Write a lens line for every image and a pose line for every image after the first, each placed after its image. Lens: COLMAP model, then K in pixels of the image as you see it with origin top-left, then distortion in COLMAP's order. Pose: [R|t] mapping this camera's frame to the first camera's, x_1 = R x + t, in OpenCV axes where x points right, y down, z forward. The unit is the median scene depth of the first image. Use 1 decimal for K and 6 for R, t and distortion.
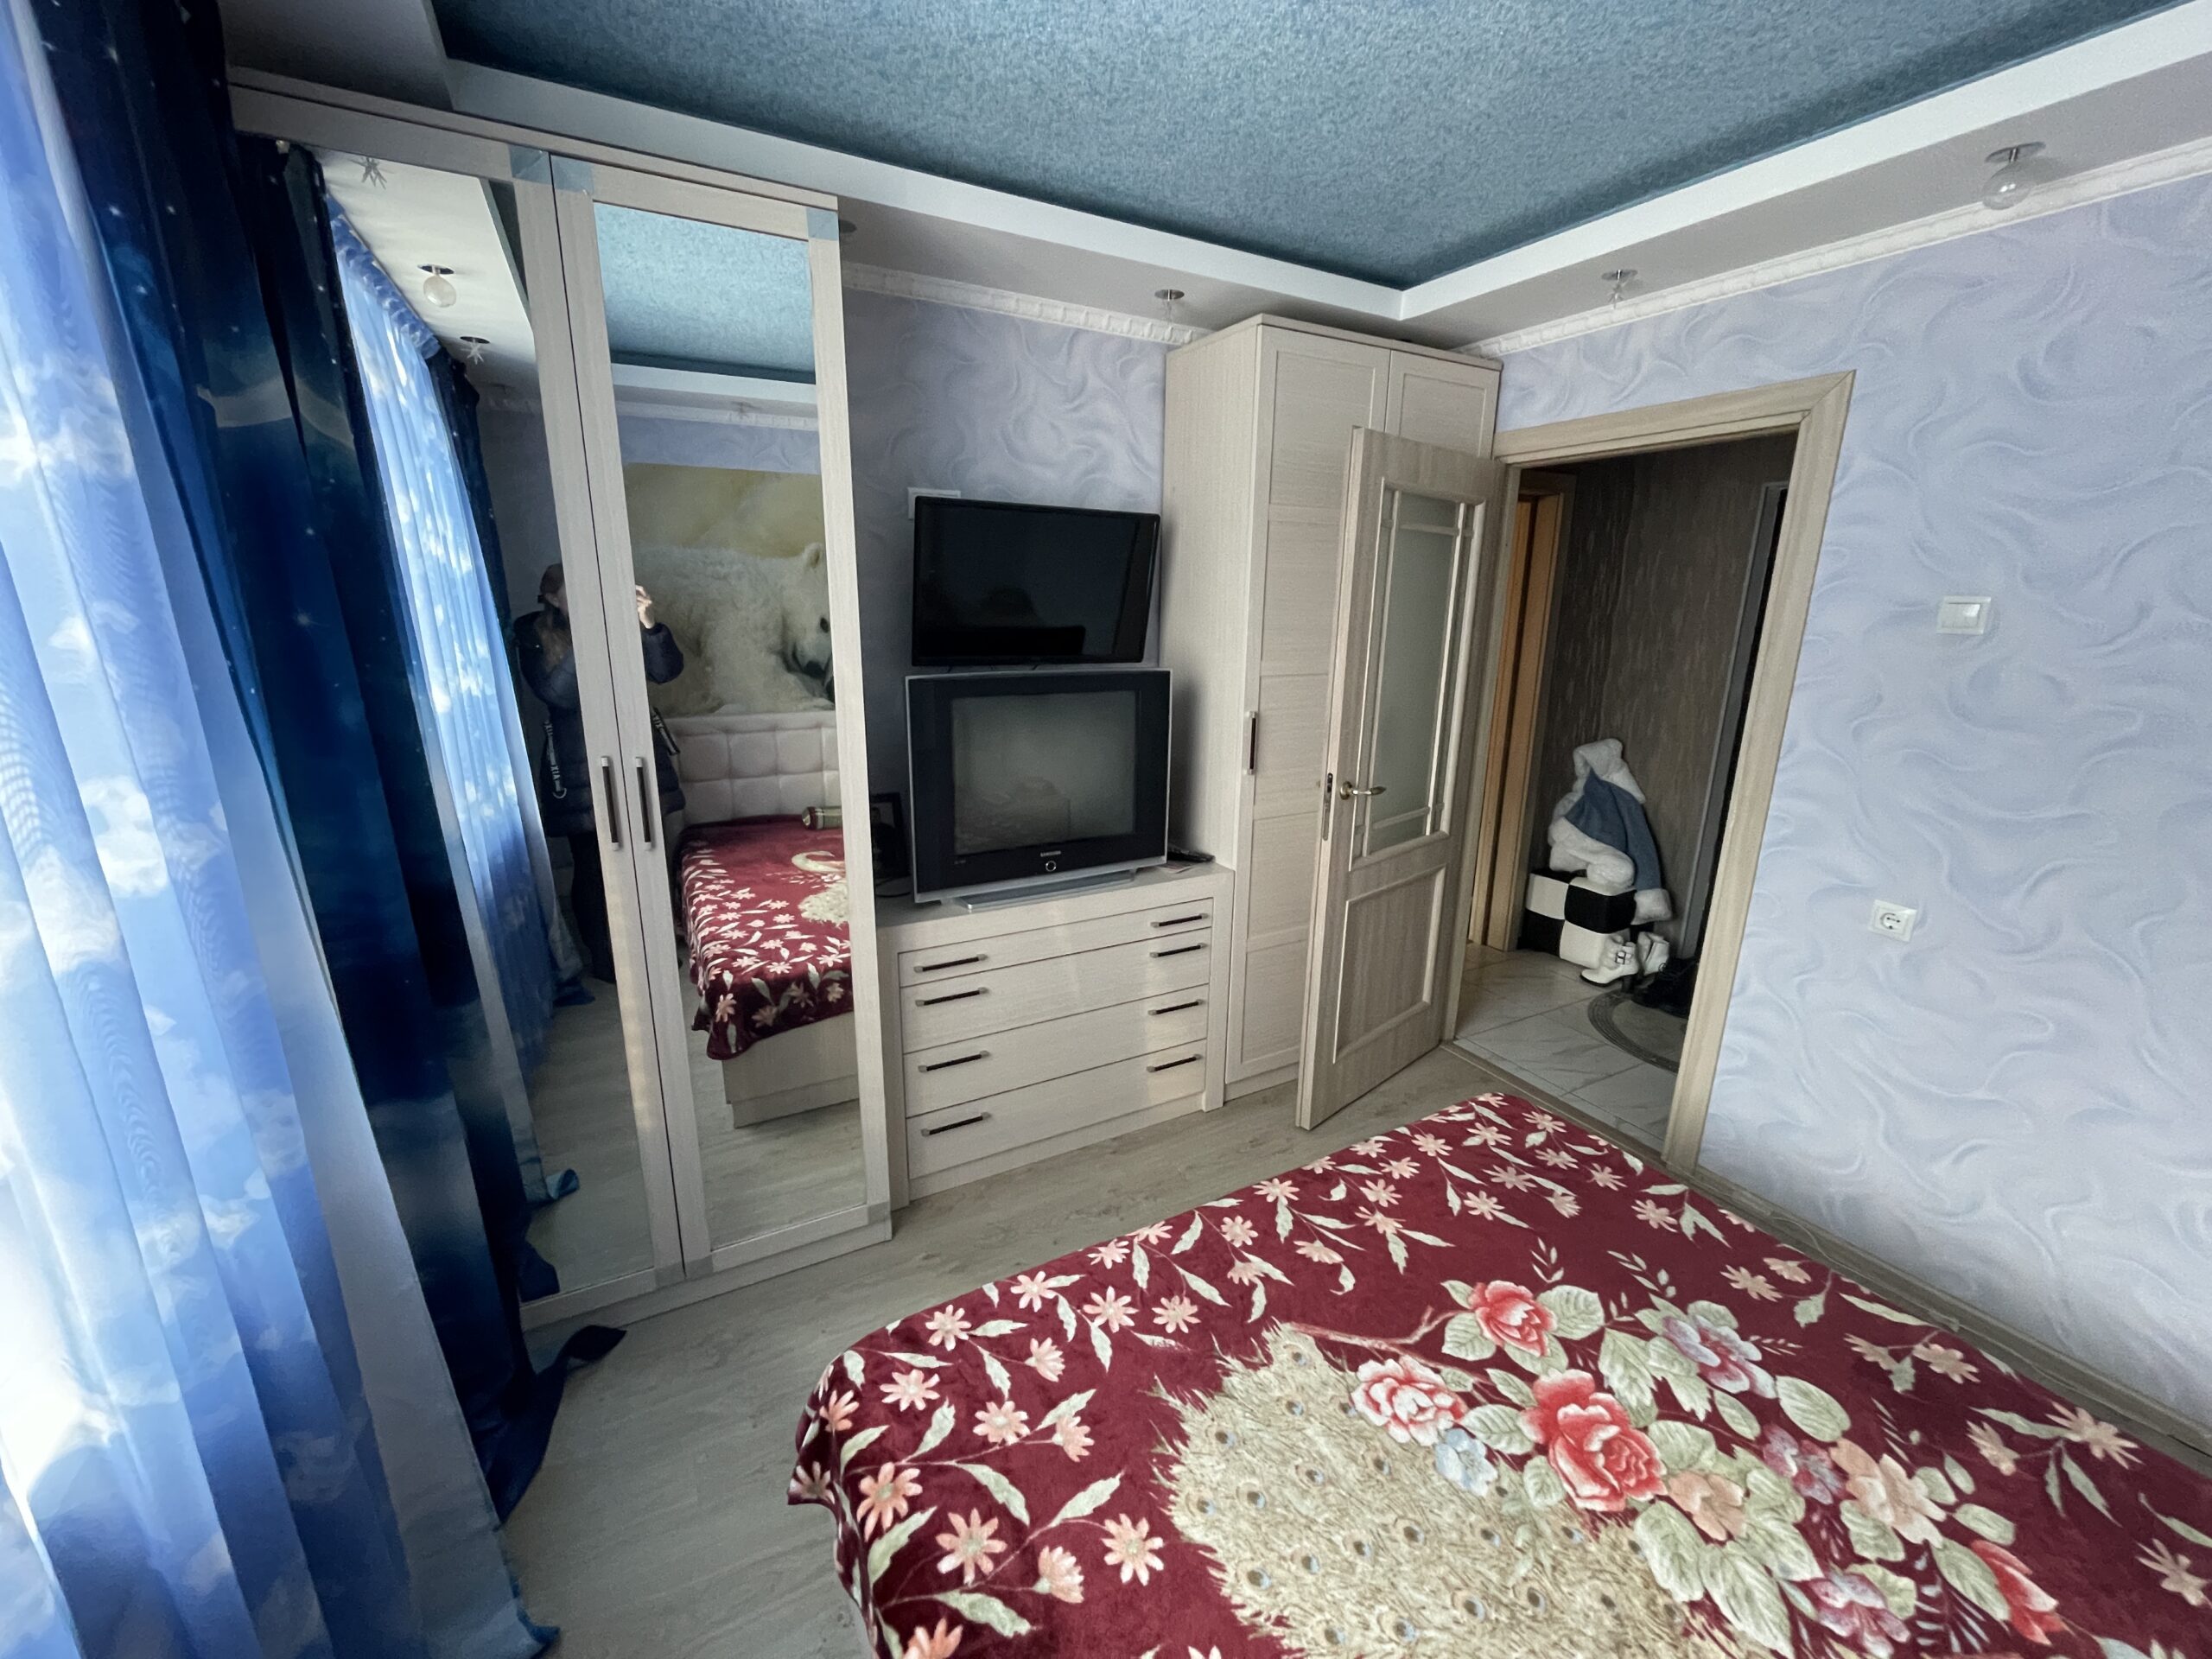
lens RADIAL K [[899.3, 0, 1109.2], [0, 899.3, 837.6], [0, 0, 1]] dist [-0.002913, 0.000803]
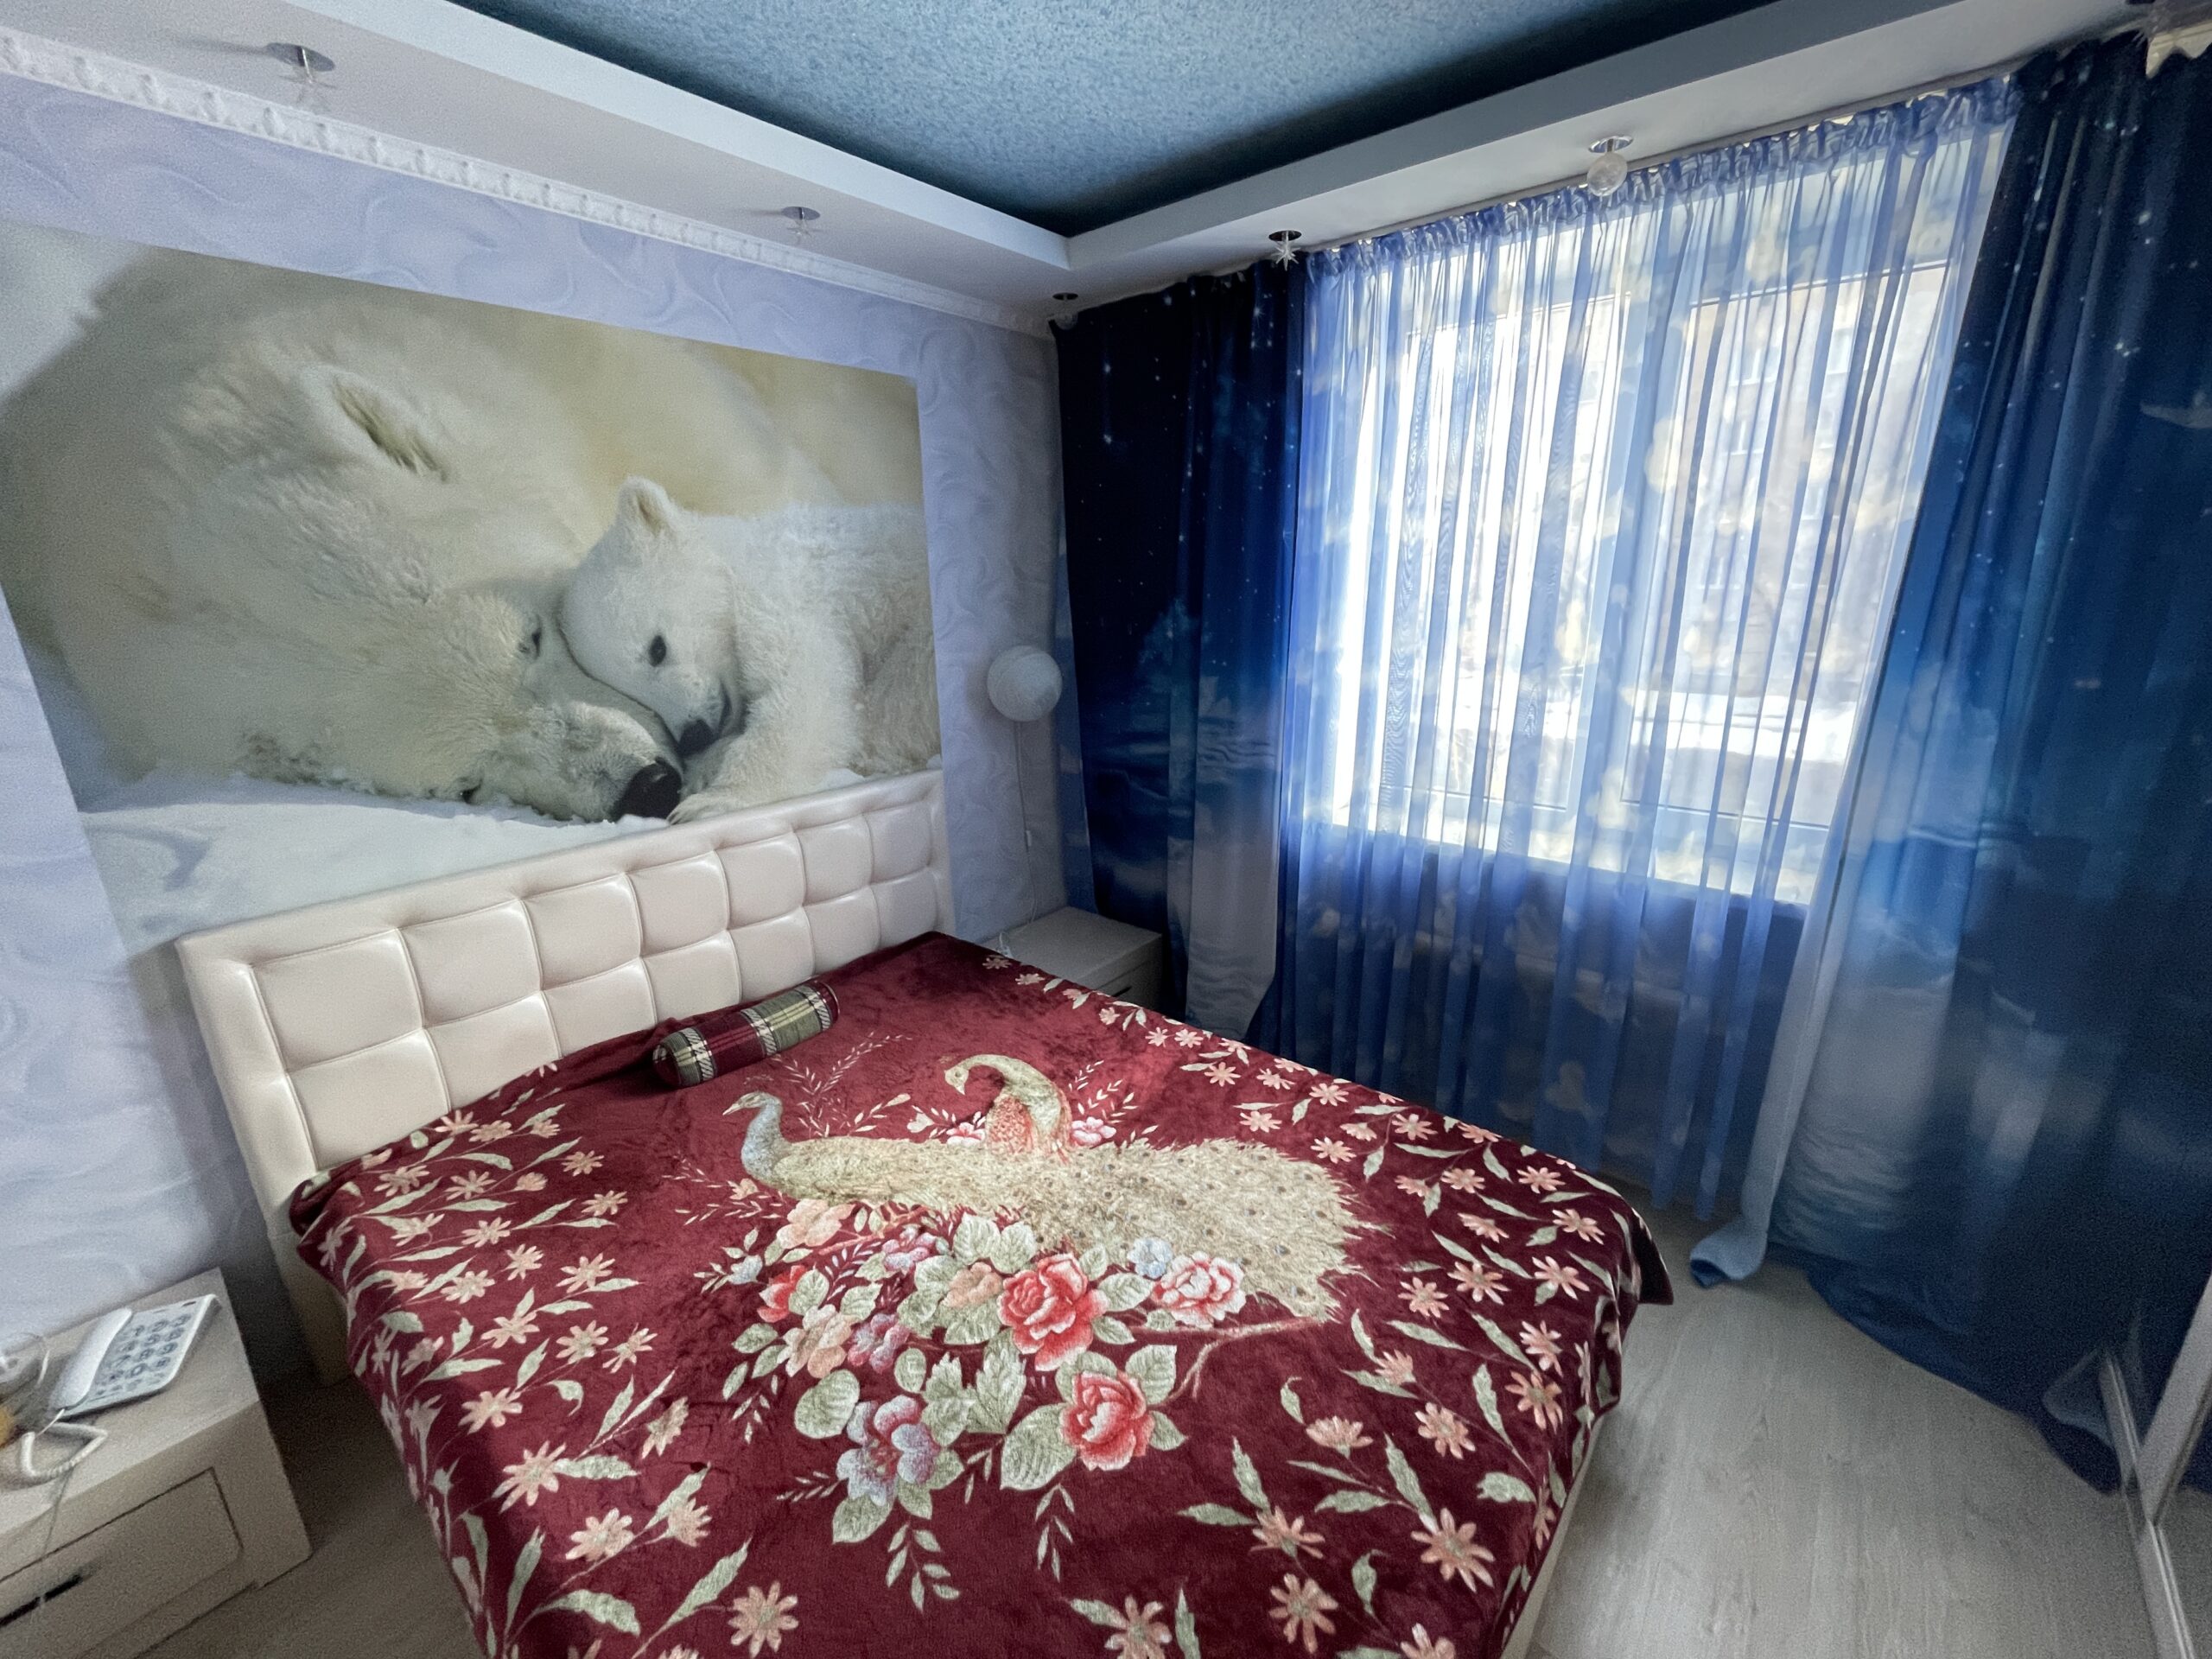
lens RADIAL K [[899.3, 0, 1111.2], [0, 899.3, 831.2], [0, 0, 1]] dist [-0.002913, 0.000803]
pose [[-0.936175, 0.099394, -0.337190, 0.731202], [-0.086991, 0.863860, 0.496163, -0.408283], [0.340601, 0.493828, -0.800078, 1.521030]]
